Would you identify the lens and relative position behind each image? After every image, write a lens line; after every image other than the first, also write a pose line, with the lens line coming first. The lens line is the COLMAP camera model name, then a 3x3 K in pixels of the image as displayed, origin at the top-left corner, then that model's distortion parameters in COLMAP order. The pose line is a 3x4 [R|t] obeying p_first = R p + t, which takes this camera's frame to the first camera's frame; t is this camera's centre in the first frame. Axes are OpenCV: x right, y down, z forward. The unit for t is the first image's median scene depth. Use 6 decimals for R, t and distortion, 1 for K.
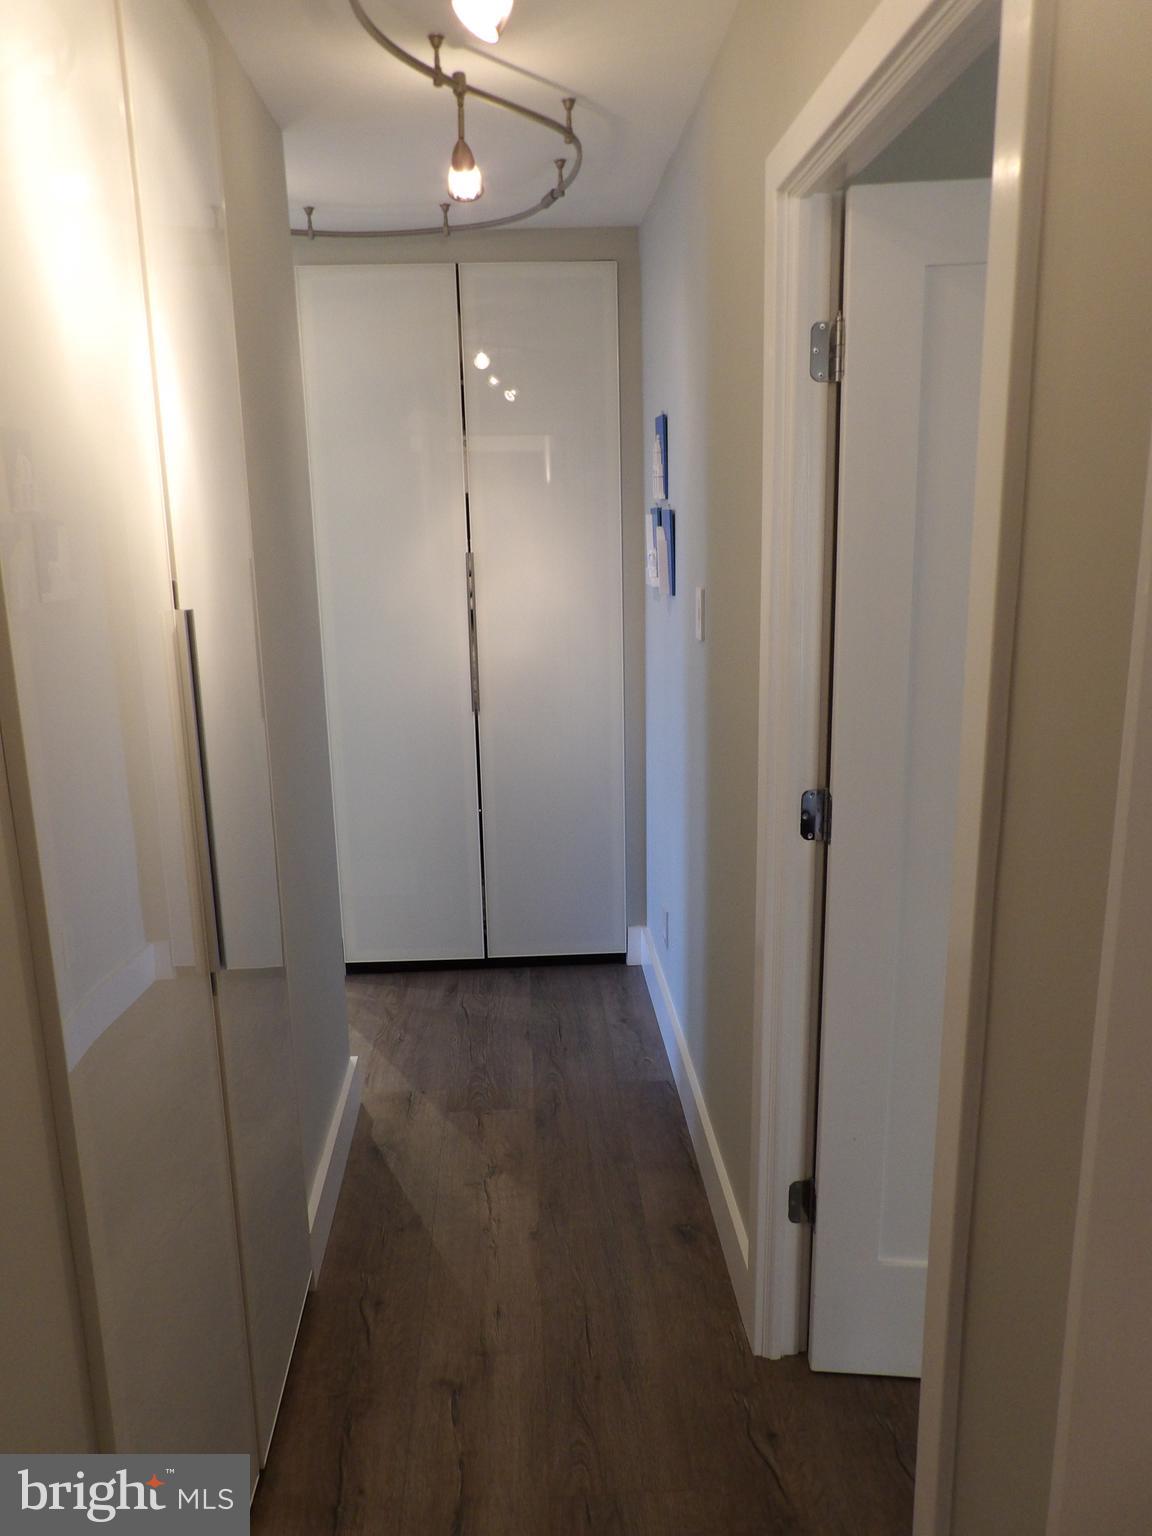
lens RADIAL K [[1097.1, 0, 567.5], [0, 1097.1, 763.9], [0, 0, 1]] dist [-0.037303, 0.044680]
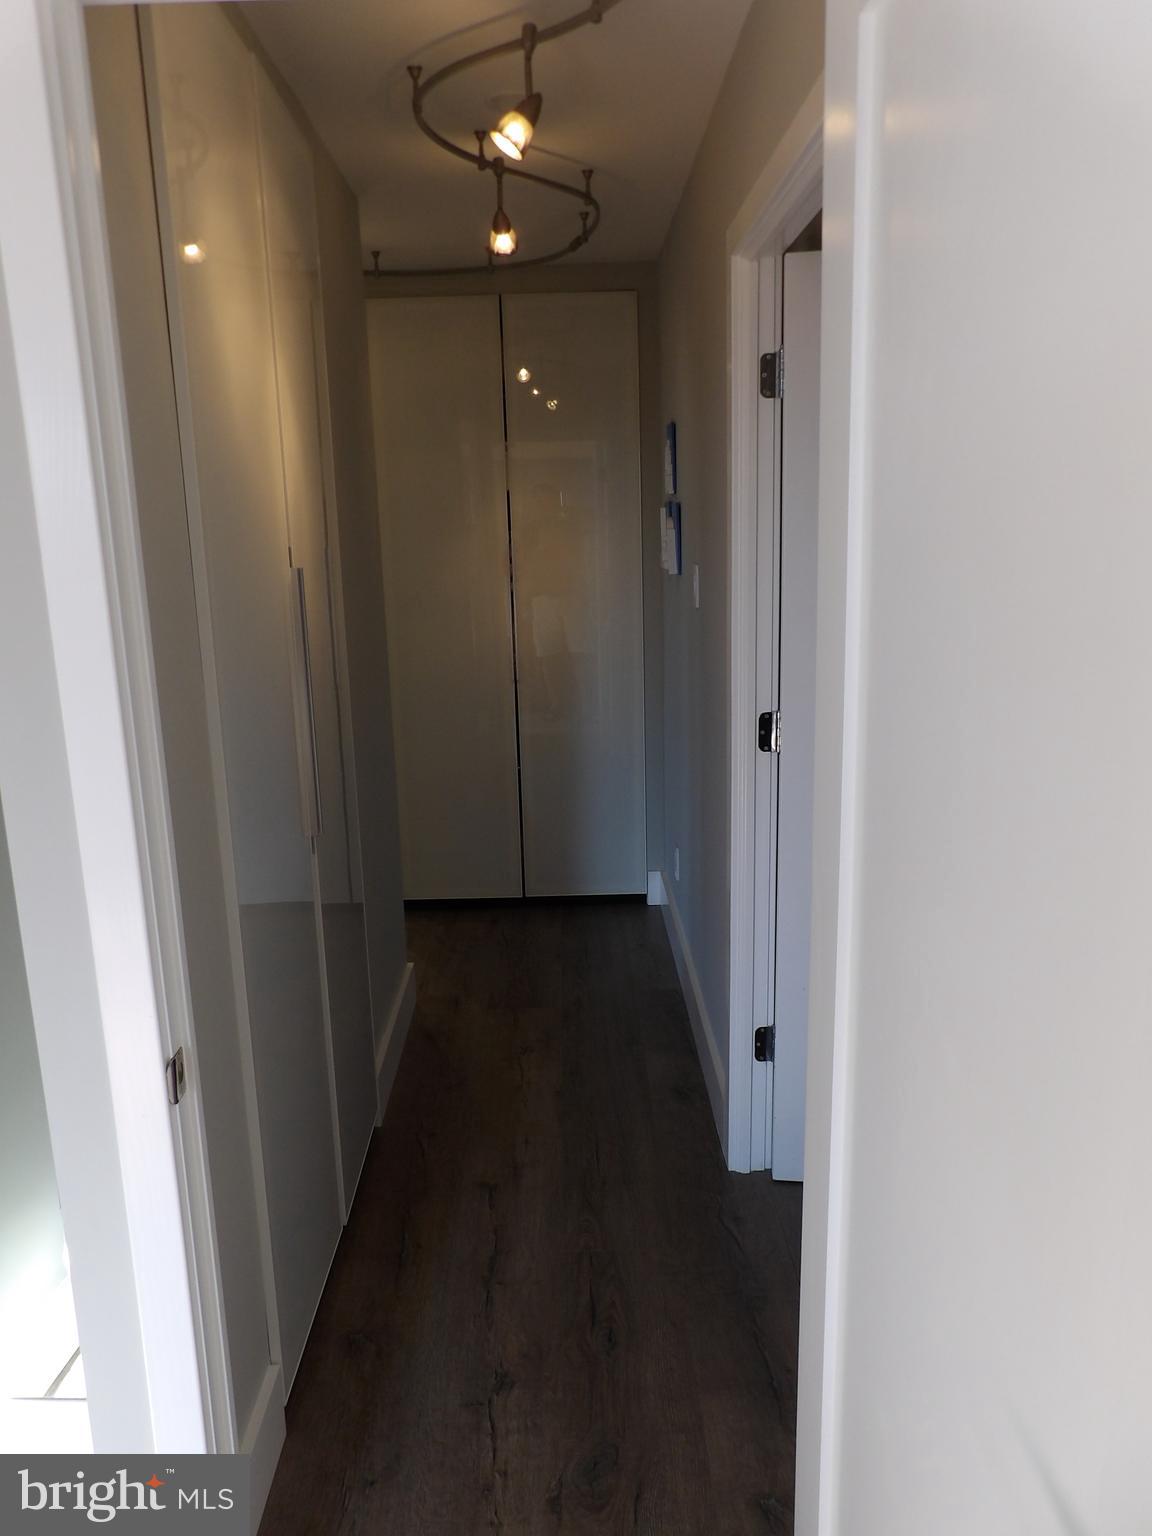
lens RADIAL K [[1097.1, 0, 567.5], [0, 1097.1, 763.9], [0, 0, 1]] dist [-0.037303, 0.044680]
pose [[0.999019, 0.003075, -0.044181, 0.031295], [-0.003303, 0.999982, -0.005083, 0.064836], [0.044165, 0.005224, 0.999011, -0.211833]]
